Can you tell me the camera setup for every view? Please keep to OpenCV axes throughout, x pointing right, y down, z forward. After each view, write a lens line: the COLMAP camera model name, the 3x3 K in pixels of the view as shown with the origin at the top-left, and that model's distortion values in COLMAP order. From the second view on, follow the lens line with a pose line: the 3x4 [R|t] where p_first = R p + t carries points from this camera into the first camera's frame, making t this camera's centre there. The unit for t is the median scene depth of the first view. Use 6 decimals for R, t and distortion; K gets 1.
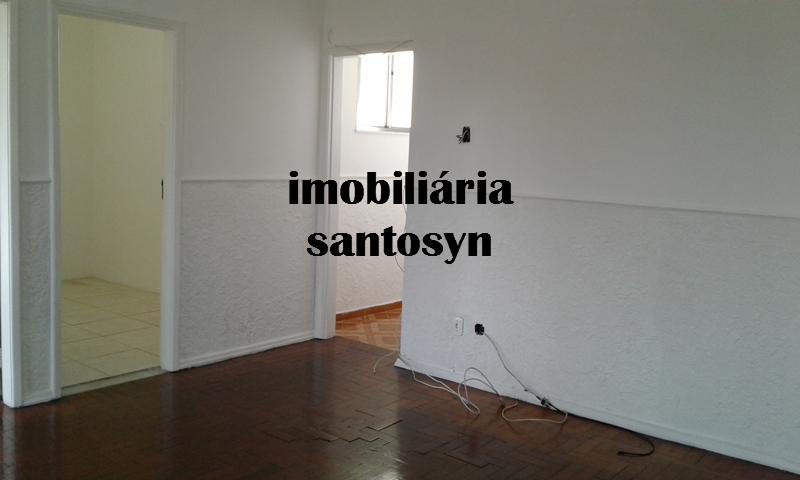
lens RADIAL K [[723.4, 0, 401.9], [0, 723.4, 223.4], [0, 0, 1]] dist [-0.052774, -0.001394]
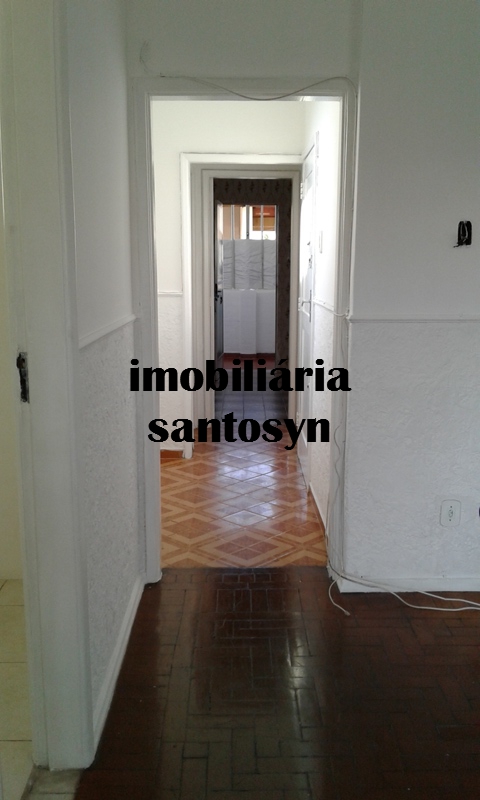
lens RADIAL K [[723.4, 0, 240.0], [0, 723.4, 400.0], [0, 0, 1]] dist [-0.052774, -0.001394]
pose [[0.767997, -0.156180, 0.621119, -0.483469], [0.091814, 0.986642, 0.134566, -0.075844], [-0.633838, -0.046319, 0.772077, 0.589976]]
